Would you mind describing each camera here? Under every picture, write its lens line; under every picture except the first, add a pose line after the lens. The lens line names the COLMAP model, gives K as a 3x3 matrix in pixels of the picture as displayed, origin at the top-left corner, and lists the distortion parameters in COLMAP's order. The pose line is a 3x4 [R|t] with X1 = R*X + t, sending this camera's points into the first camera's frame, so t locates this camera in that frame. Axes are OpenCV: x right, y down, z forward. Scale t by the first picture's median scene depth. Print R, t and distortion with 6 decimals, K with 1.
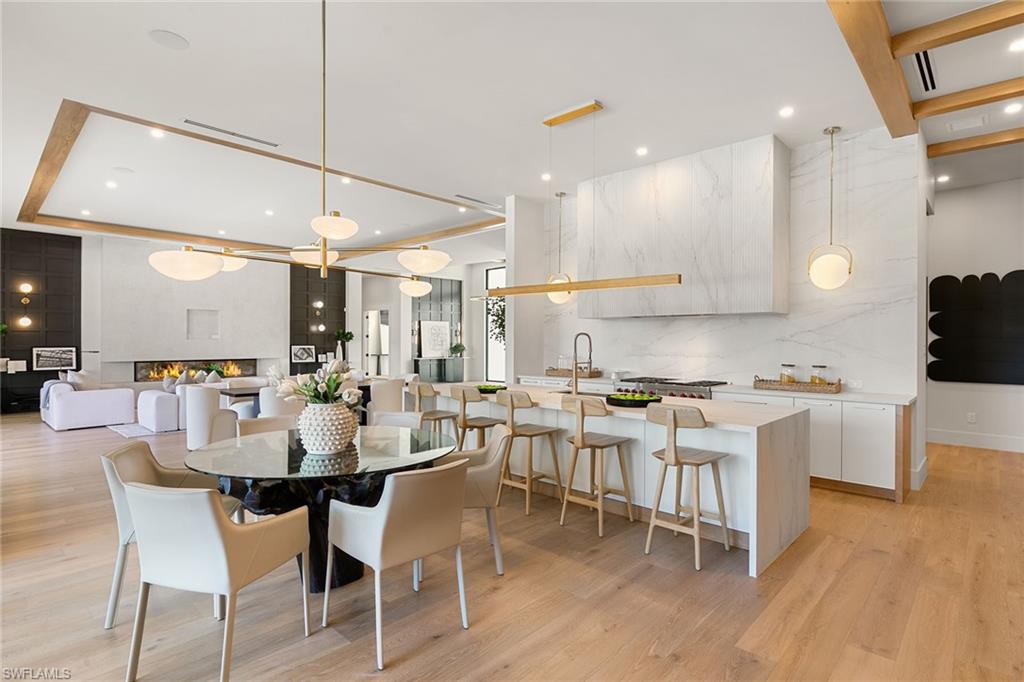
lens RADIAL K [[509.6, 0, 512.0], [0, 509.6, 341.0], [0, 0, 1]] dist [-0.002839, -0.000812]
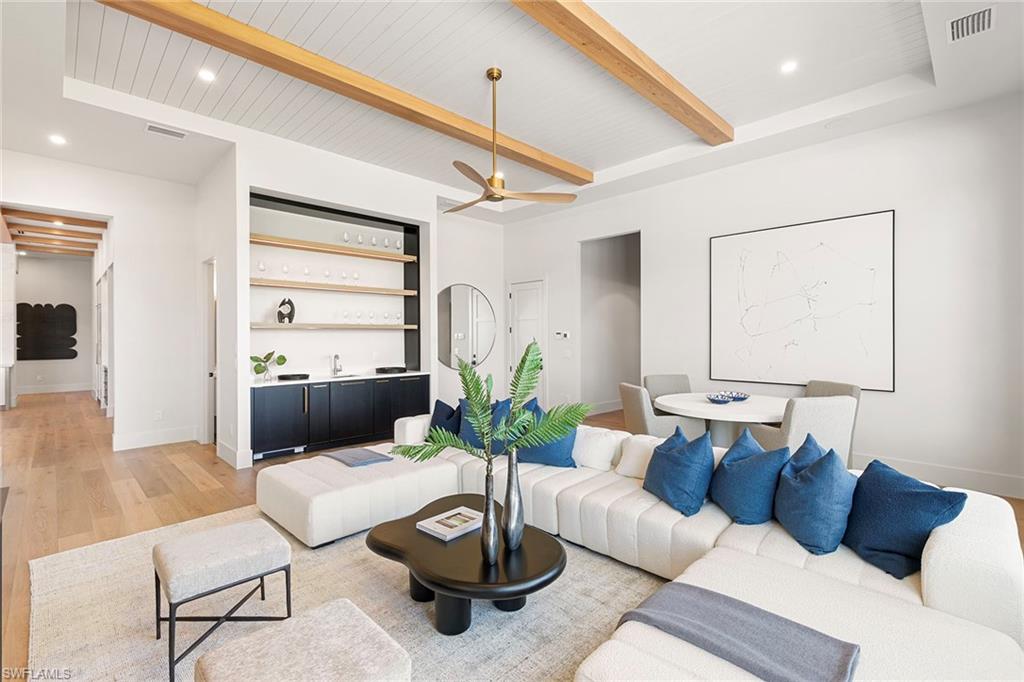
lens RADIAL K [[458.0, 0, 512.0], [0, 458.0, 341.0], [0, 0, 1]] dist [0.003721, 0.000156]
pose [[0.031606, -0.009844, 0.999452, -1.266936], [0.002466, 0.999949, 0.009771, -0.004532], [-0.999497, 0.002156, 0.031629, -1.371700]]
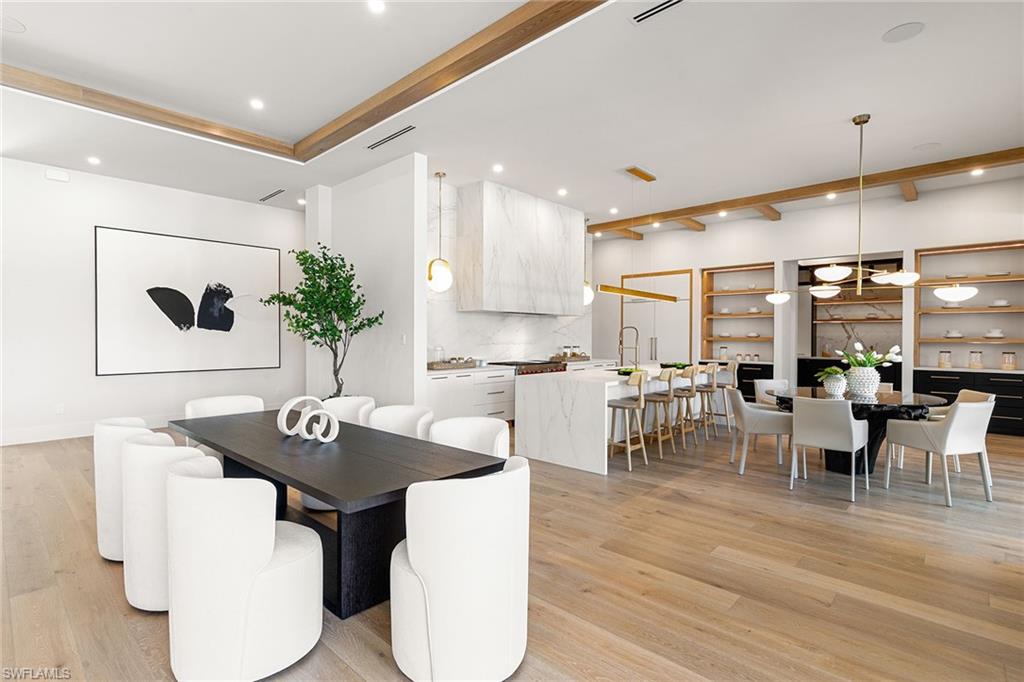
lens RADIAL K [[498.1, 0, 512.0], [0, 498.1, 341.0], [0, 0, 1]] dist [0.000007, 0.000072]
pose [[-0.007743, -0.016707, 0.999830, -1.466807], [-0.000472, 0.999860, 0.016703, 0.000723], [-0.999970, -0.000342, -0.007750, 1.571474]]
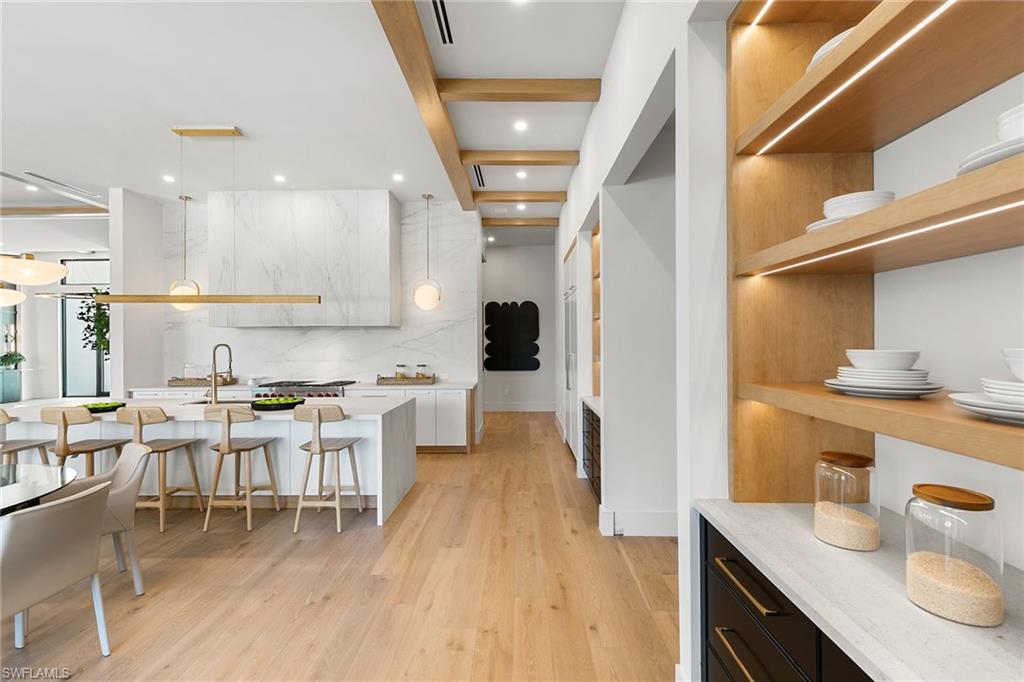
lens RADIAL K [[458.0, 0, 512.0], [0, 458.0, 341.0], [0, 0, 1]] dist [0.003721, 0.000156]
pose [[0.740350, -0.008606, 0.672167, -0.059863], [0.010850, 0.999941, 0.000852, -0.018598], [-0.672134, 0.006662, 0.740399, -0.104408]]
